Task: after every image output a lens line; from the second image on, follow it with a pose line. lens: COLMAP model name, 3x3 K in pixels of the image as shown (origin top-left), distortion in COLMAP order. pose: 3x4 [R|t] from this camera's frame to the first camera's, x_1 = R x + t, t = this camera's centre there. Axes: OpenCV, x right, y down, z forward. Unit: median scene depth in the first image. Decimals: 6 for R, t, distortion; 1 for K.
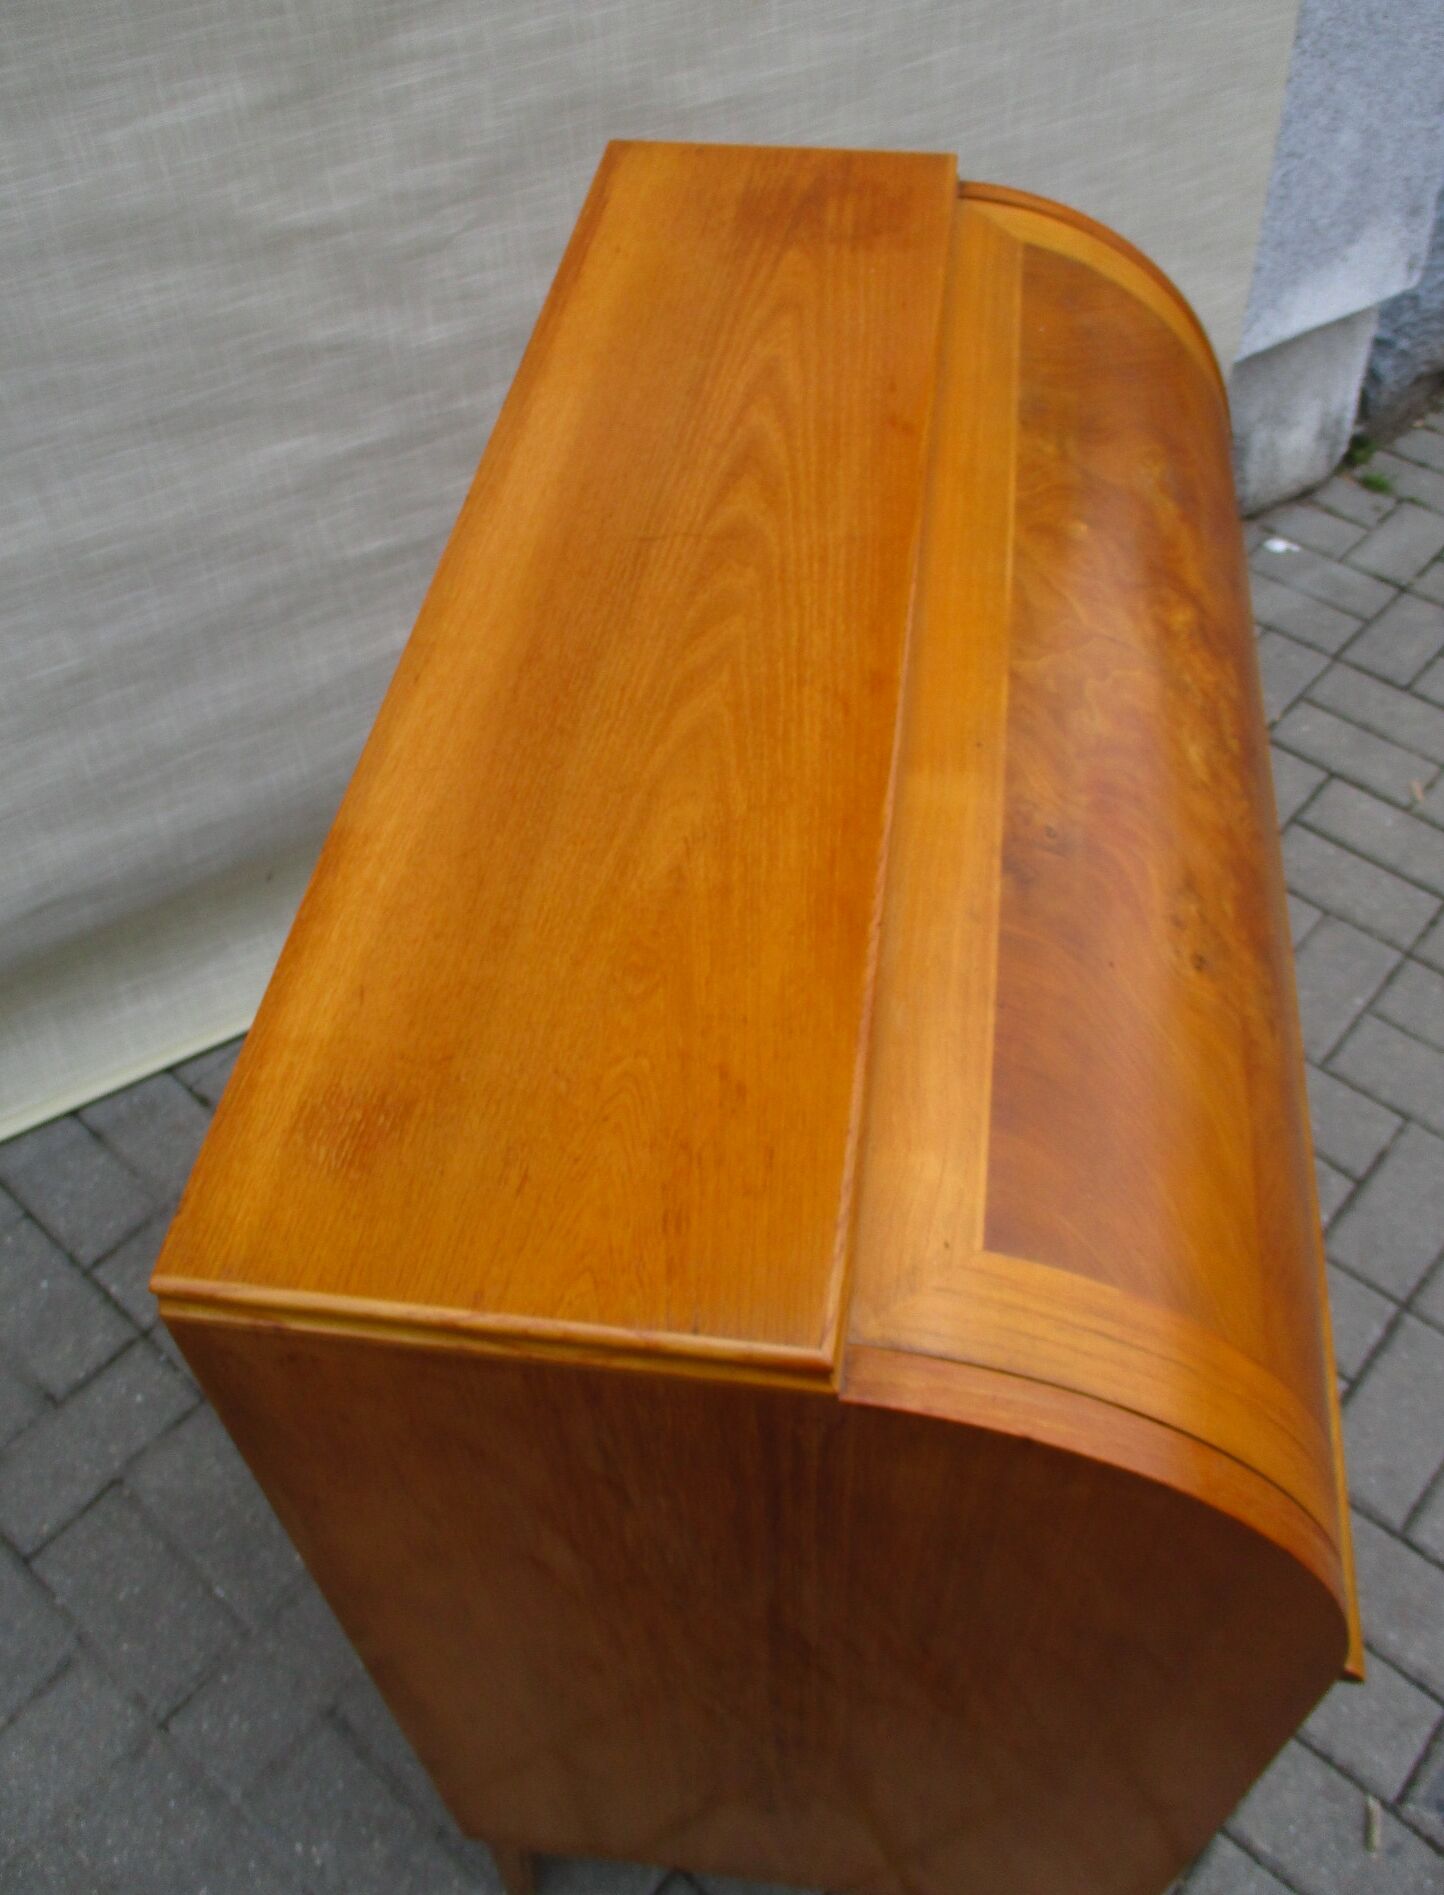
lens RADIAL K [[1754.7, 0, 743.5], [0, 1754.7, 932.5], [0, 0, 1]] dist [-0.028432, 0.000000]
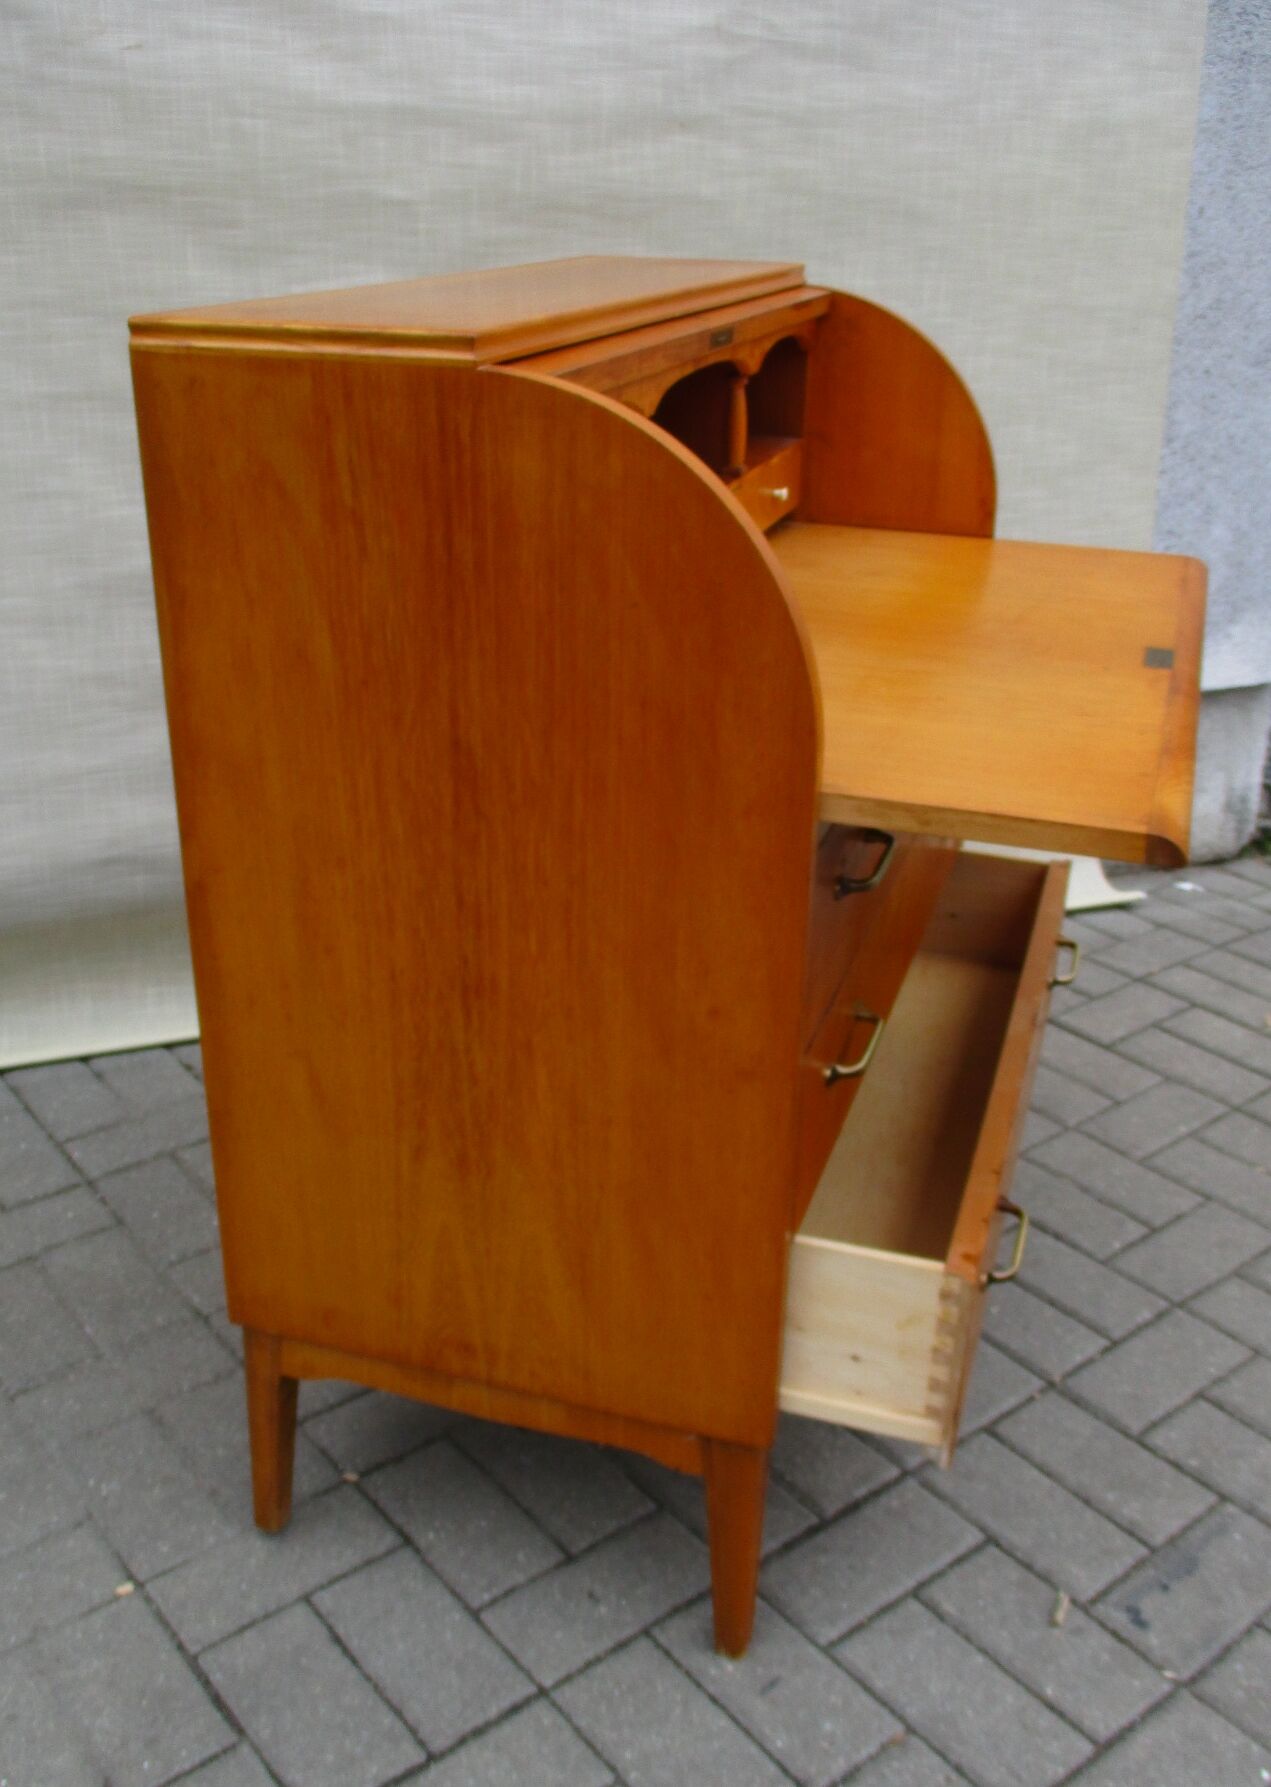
lens RADIAL K [[1729.7, 0, 620.6], [0, 1729.7, 909.9], [0, 0, 1]] dist [0.007804, 0.000000]
pose [[0.982151, 0.111314, -0.151621, 0.162127], [-0.163154, 0.905276, -0.392244, 0.441302], [0.093597, 0.409980, 0.907279, -0.108768]]
